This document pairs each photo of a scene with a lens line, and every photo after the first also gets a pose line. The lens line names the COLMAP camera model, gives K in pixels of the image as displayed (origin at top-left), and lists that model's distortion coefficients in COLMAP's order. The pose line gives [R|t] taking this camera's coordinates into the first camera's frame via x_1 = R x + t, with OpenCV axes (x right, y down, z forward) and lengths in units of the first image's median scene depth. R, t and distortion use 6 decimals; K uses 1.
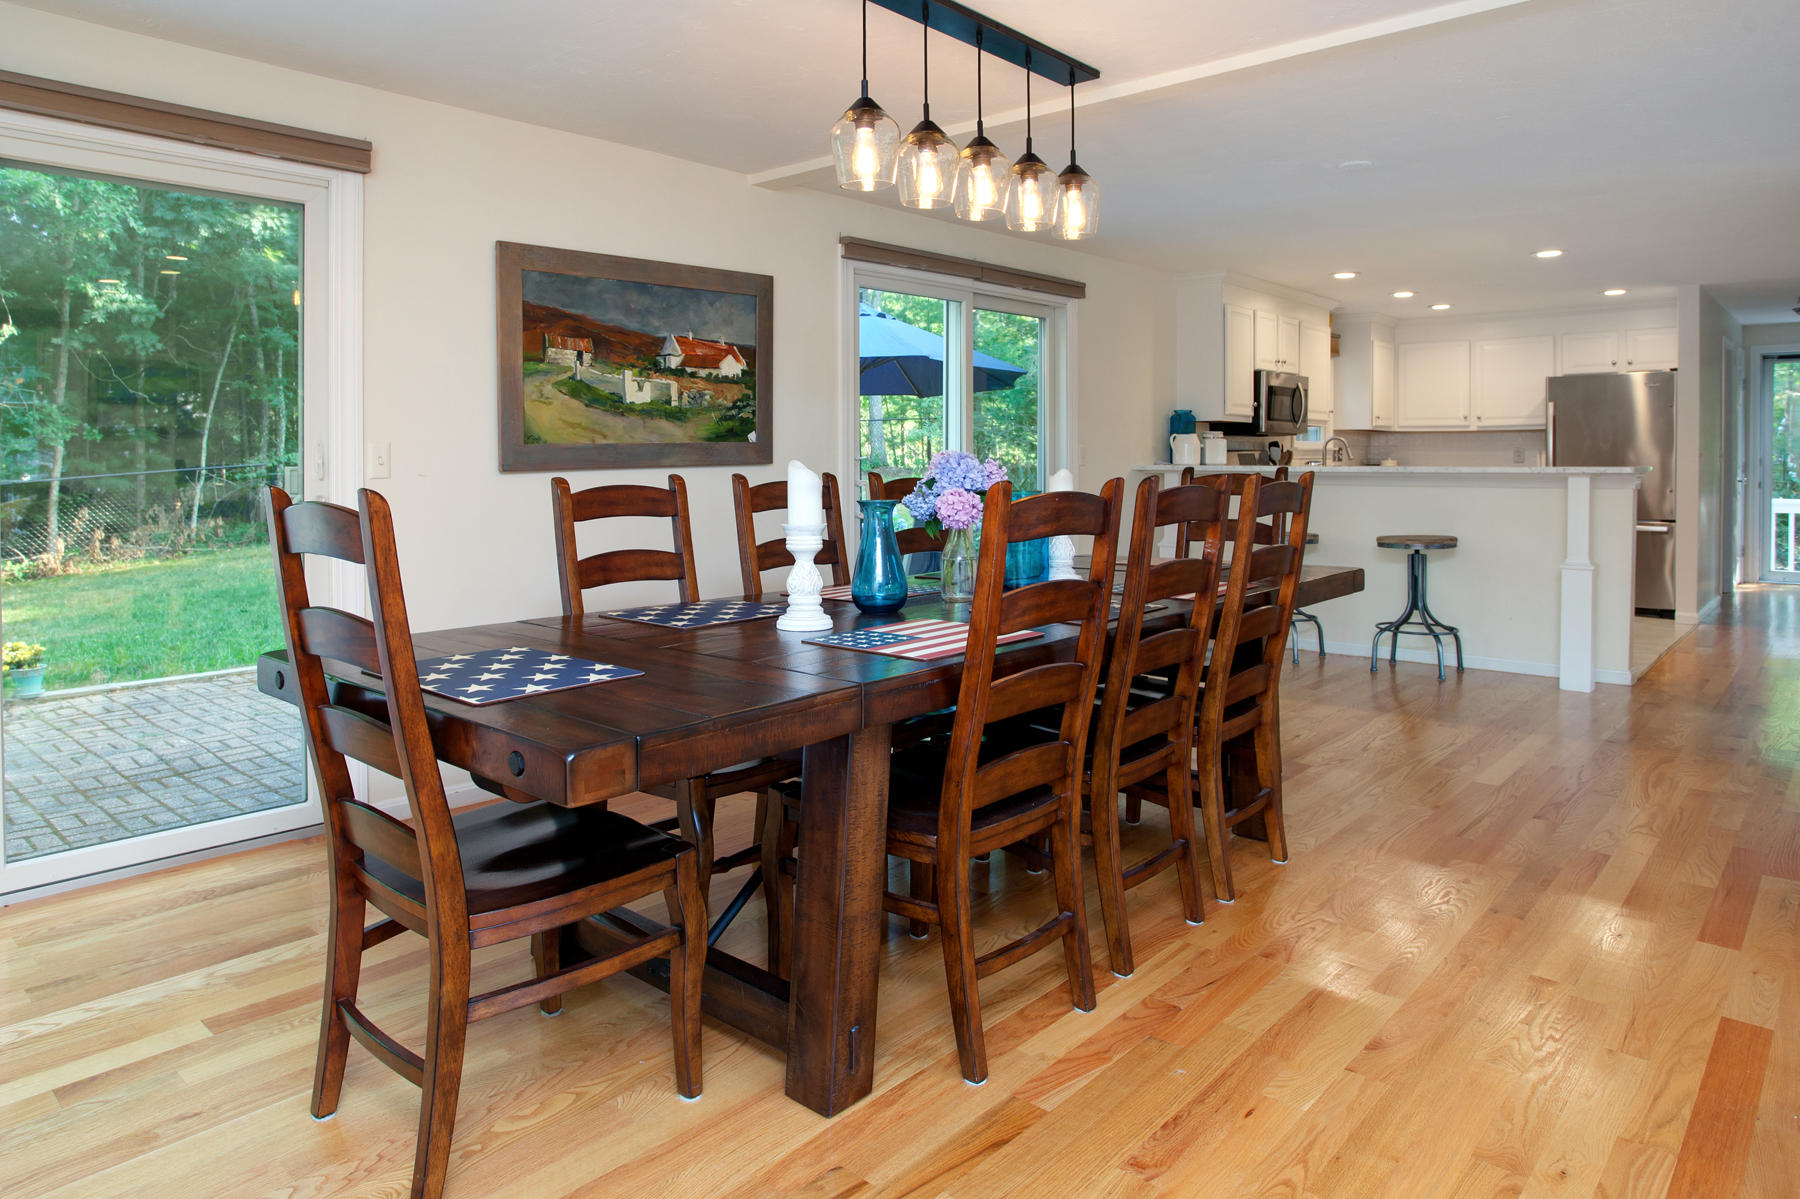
lens RADIAL K [[1140.3, 0, 864.4], [0, 1140.3, 485.6], [0, 0, 1]] dist [-0.055475, 0.001502]
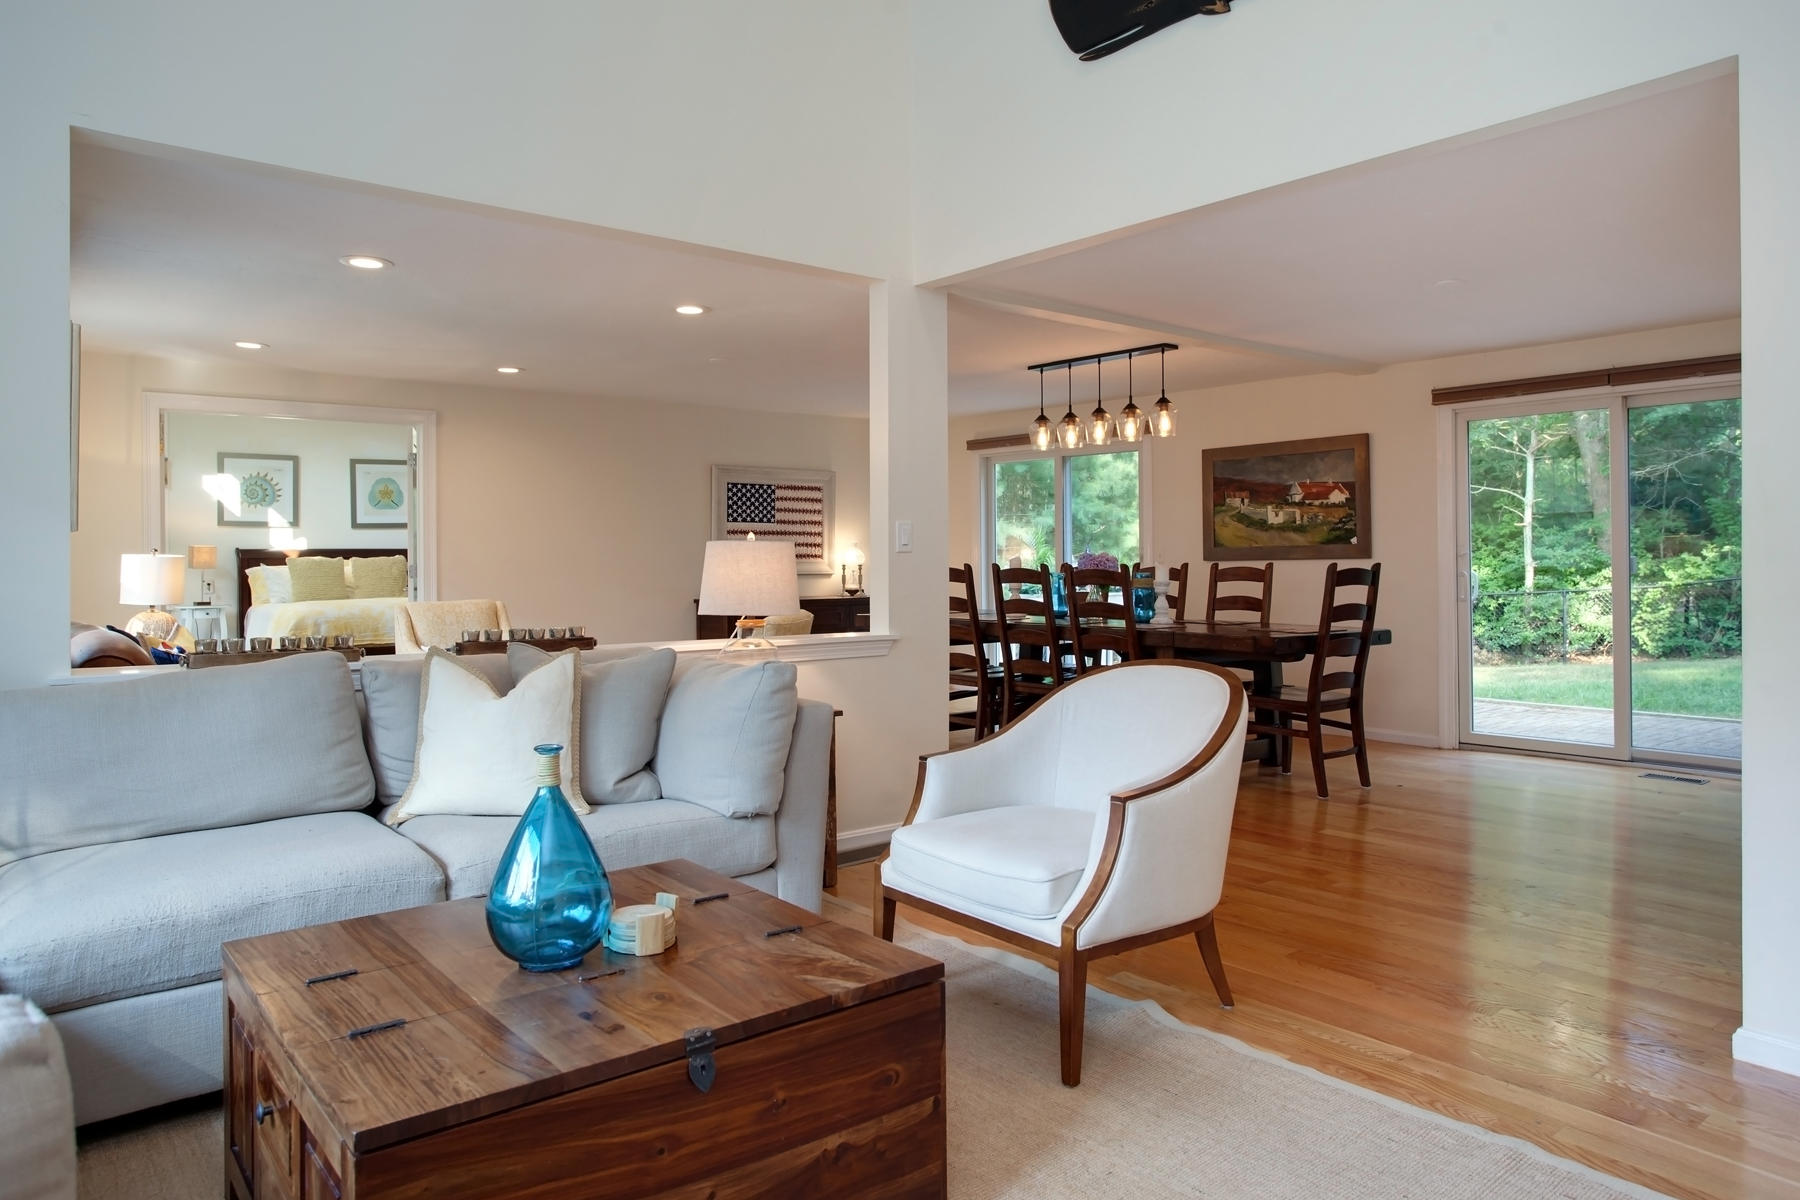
lens RADIAL K [[1173.7, 0, 838.1], [0, 1173.7, 548.0], [0, 0, 1]] dist [-0.025959, 0.000932]
pose [[-0.168156, 0.000722, -0.985760, 1.706242], [-0.018852, 0.999814, 0.003948, -0.028366], [0.985580, 0.019248, -0.168111, 0.630020]]
